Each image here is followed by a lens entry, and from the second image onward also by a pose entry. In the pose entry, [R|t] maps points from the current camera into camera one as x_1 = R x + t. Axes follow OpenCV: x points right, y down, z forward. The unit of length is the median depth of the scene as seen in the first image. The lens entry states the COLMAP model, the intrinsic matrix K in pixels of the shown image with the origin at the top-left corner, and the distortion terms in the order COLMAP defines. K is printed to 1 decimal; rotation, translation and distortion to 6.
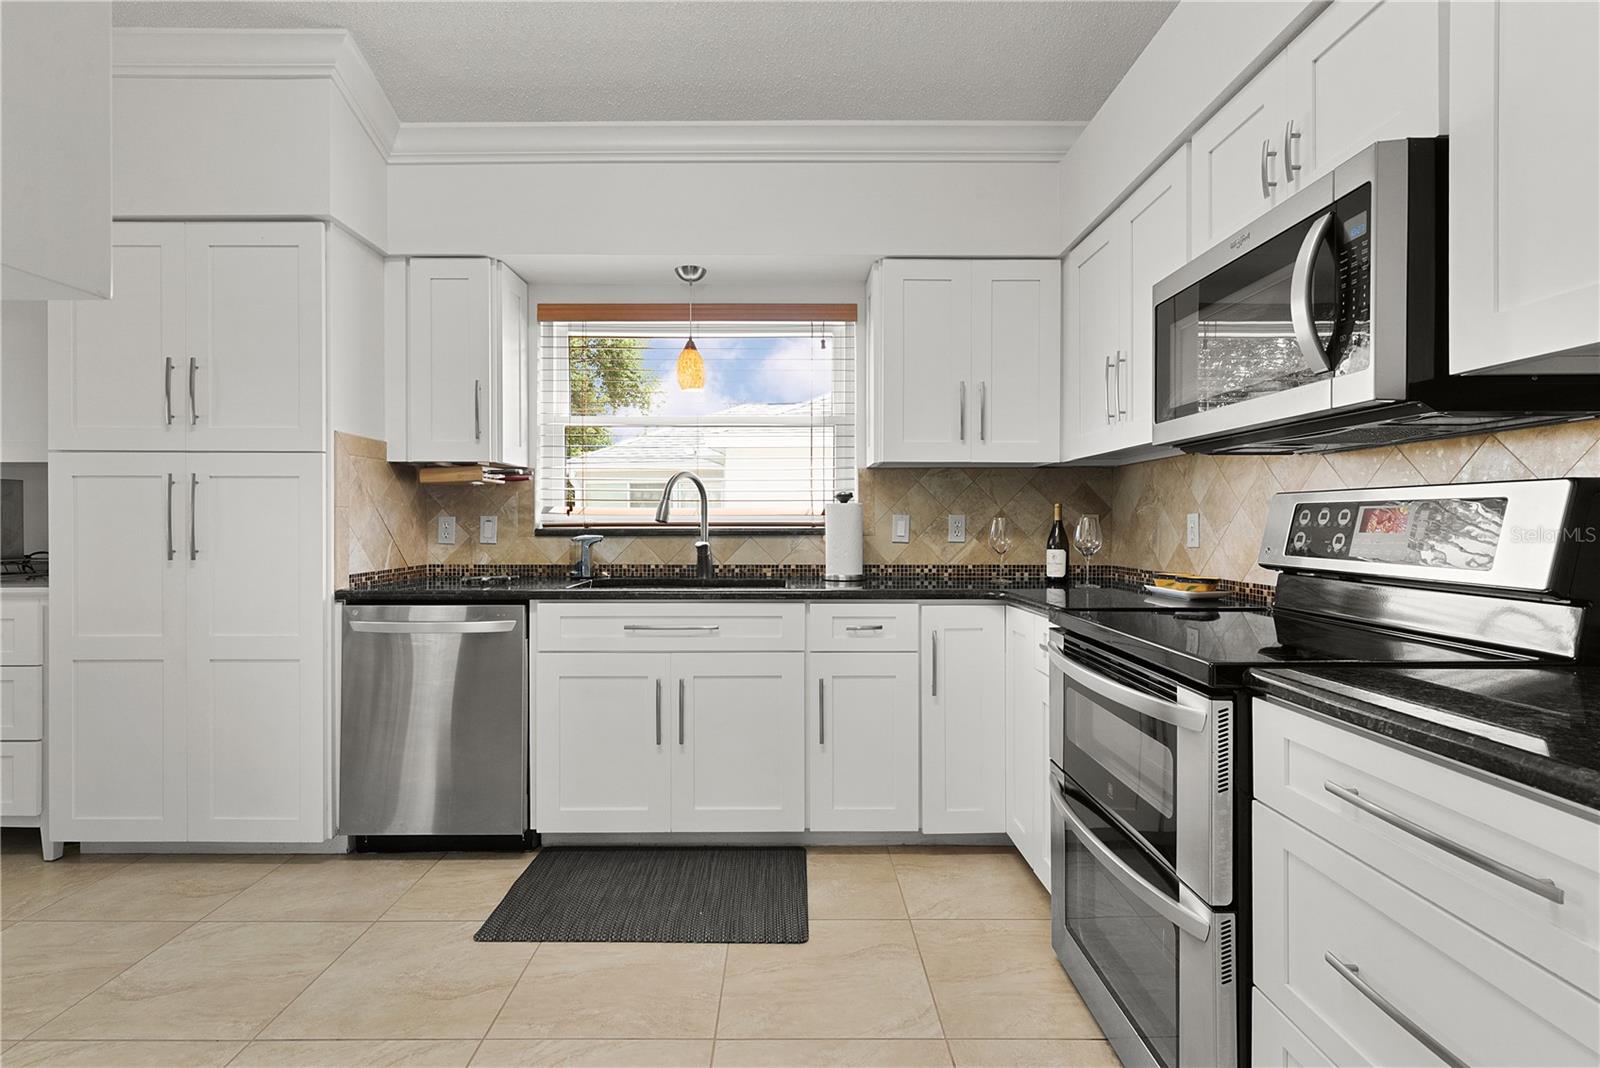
lens RADIAL K [[771.8, 0, 785.3], [0, 771.8, 527.3], [0, 0, 1]] dist [0.005347, 0.000986]
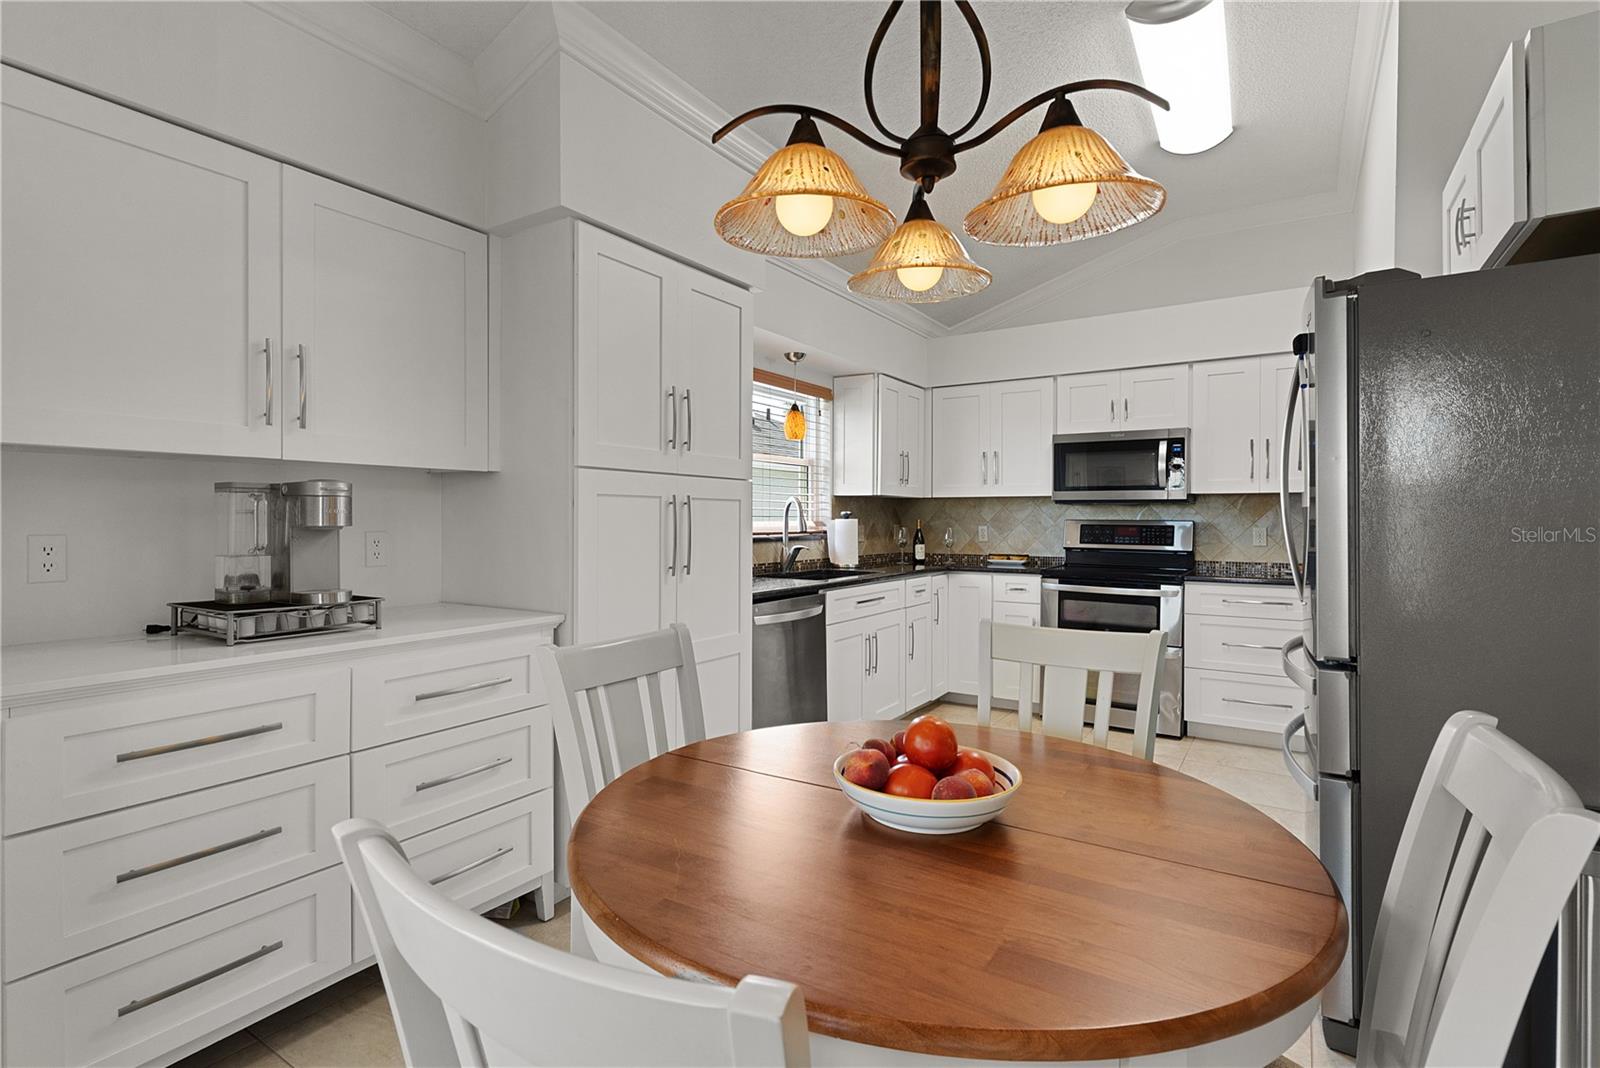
lens RADIAL K [[771.8, 0, 785.3], [0, 771.8, 527.3], [0, 0, 1]] dist [0.005347, 0.000986]
pose [[0.556380, -0.008824, 0.830881, -1.318448], [0.002096, 0.999955, 0.009215, -0.029113], [-0.830925, -0.003385, 0.556373, 0.225789]]
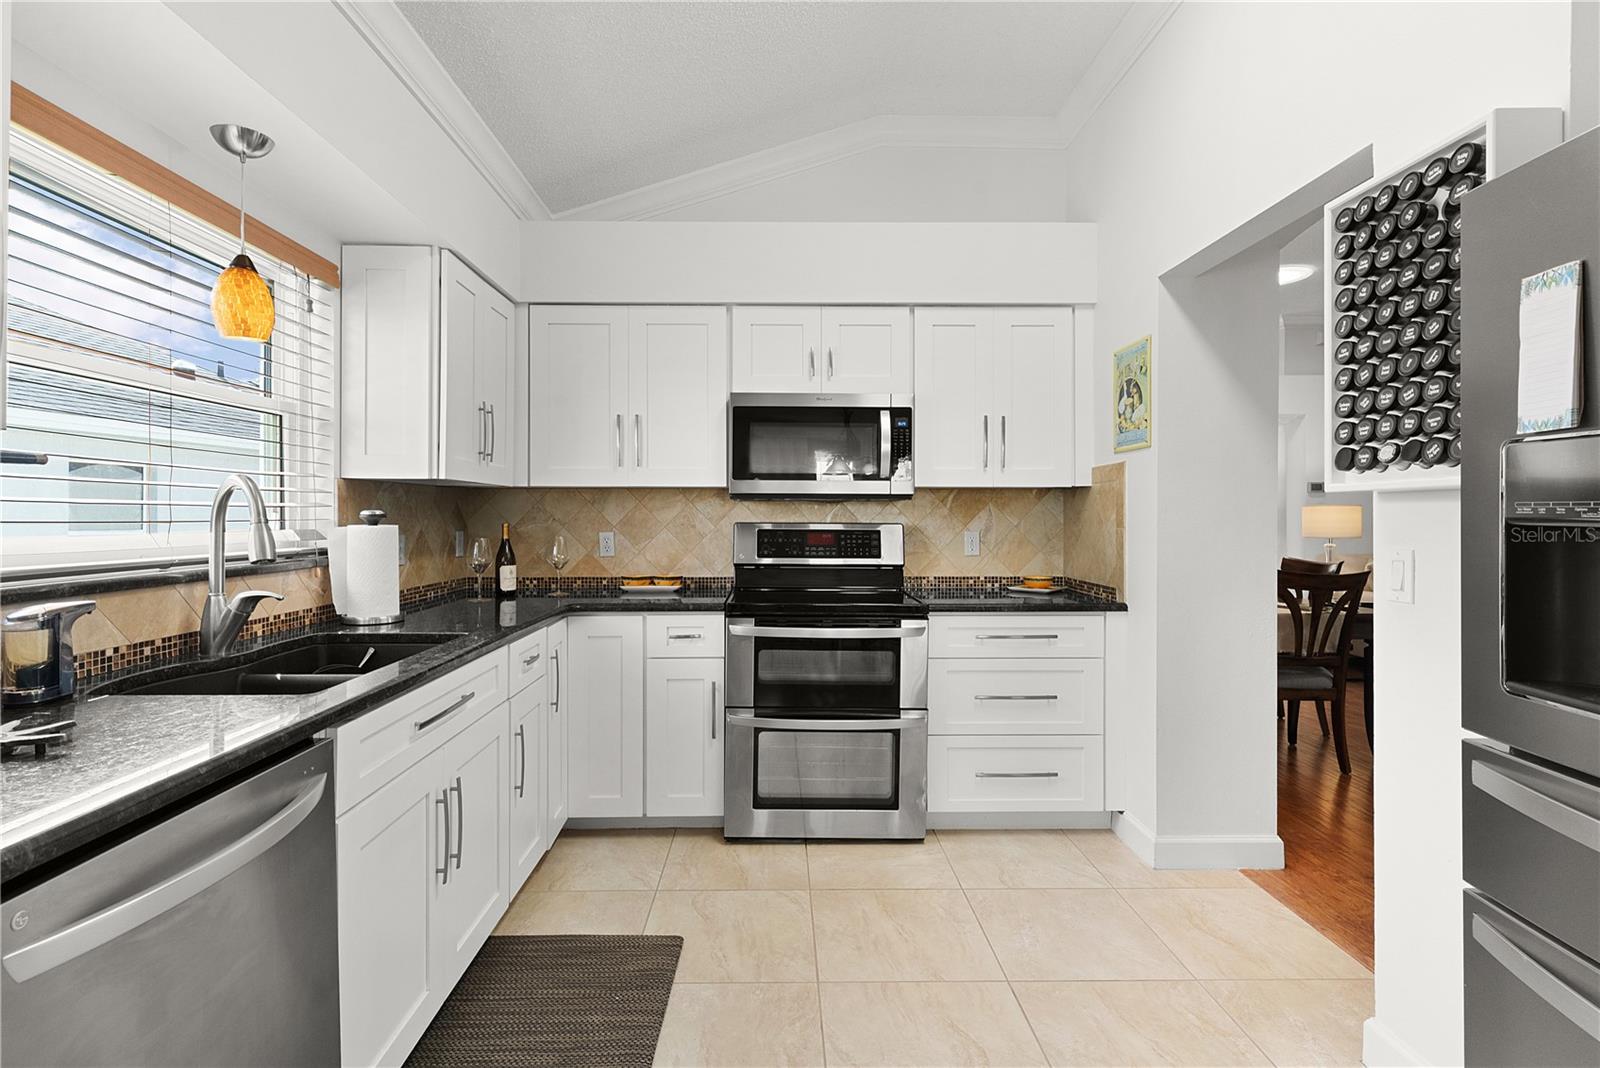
lens RADIAL K [[775.5, 0, 788.9], [0, 775.5, 514.4], [0, 0, 1]] dist [-0.001459, 0.000150]
pose [[-0.014436, 0.000718, 0.999896, -0.728130], [0.004177, 0.999991, -0.000658, -0.039821], [-0.999887, 0.004167, -0.014439, 0.591147]]
